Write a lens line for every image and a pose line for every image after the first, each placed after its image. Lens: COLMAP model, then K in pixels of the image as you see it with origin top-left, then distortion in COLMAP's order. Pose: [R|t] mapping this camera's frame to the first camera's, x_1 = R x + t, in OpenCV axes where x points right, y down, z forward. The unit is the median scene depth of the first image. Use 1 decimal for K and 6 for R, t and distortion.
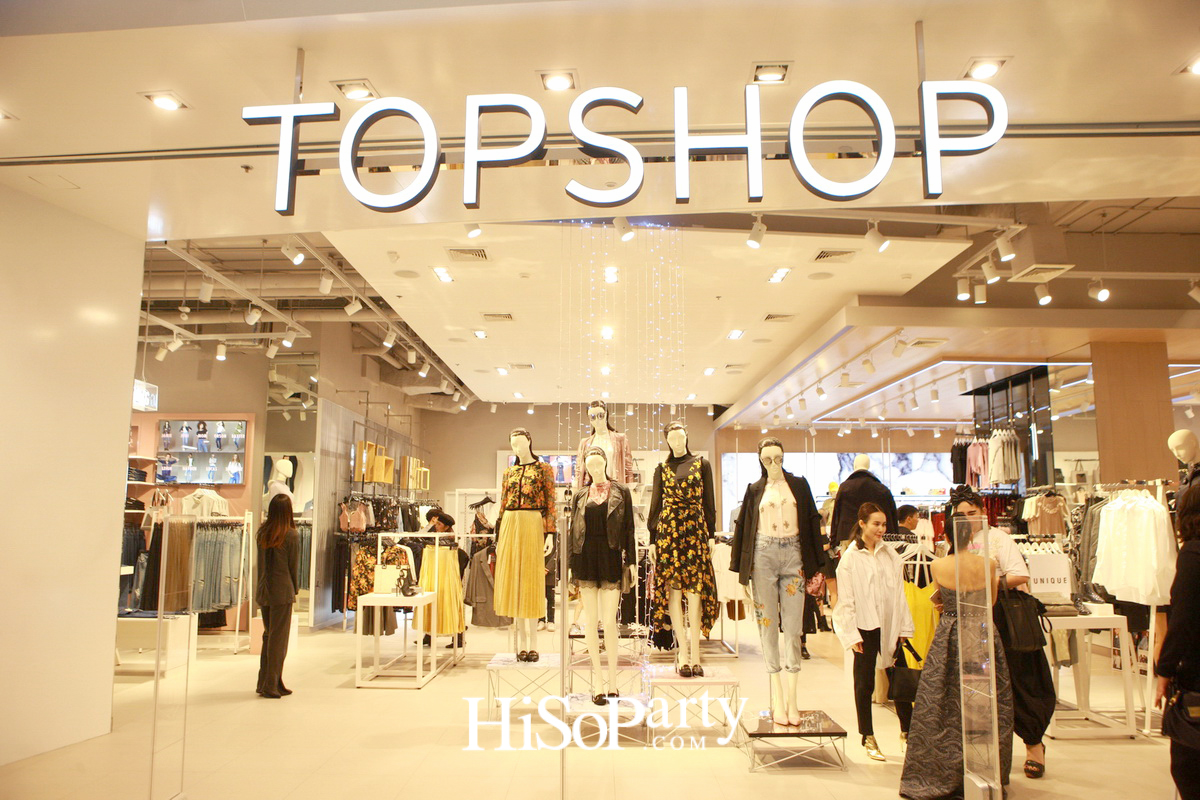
lens RADIAL K [[827.8, 0, 600.0], [0, 827.8, 400.0], [0, 0, 1]] dist [-0.058660, 0.001492]
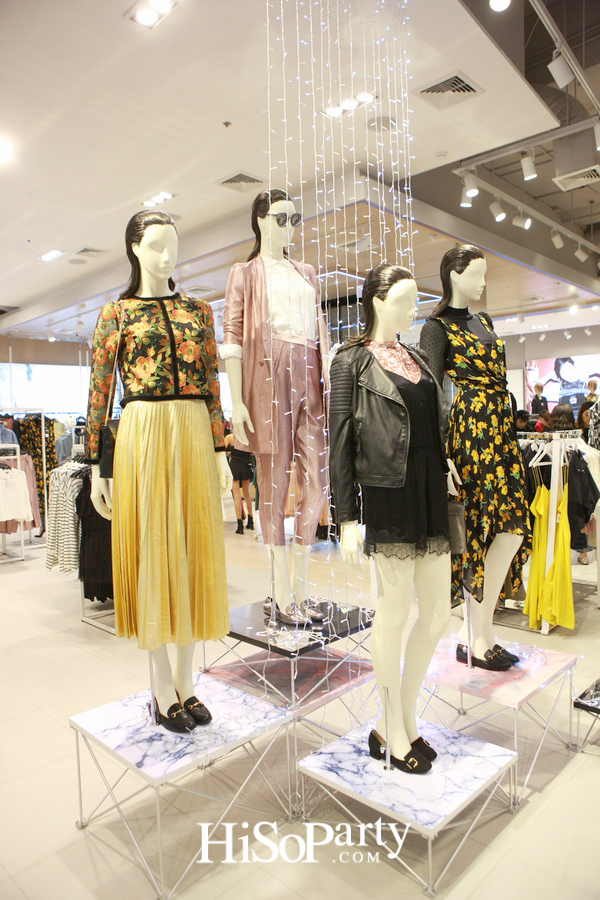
lens RADIAL K [[620.8, 0, 304.8], [0, 620.8, 436.1], [0, 0, 1]] dist [-0.058660, 0.001492]
pose [[0.693891, -0.033535, 0.719299, -0.233285], [-0.073445, 0.990409, 0.117026, 0.091614], [-0.716325, -0.134032, 0.684773, 0.612582]]
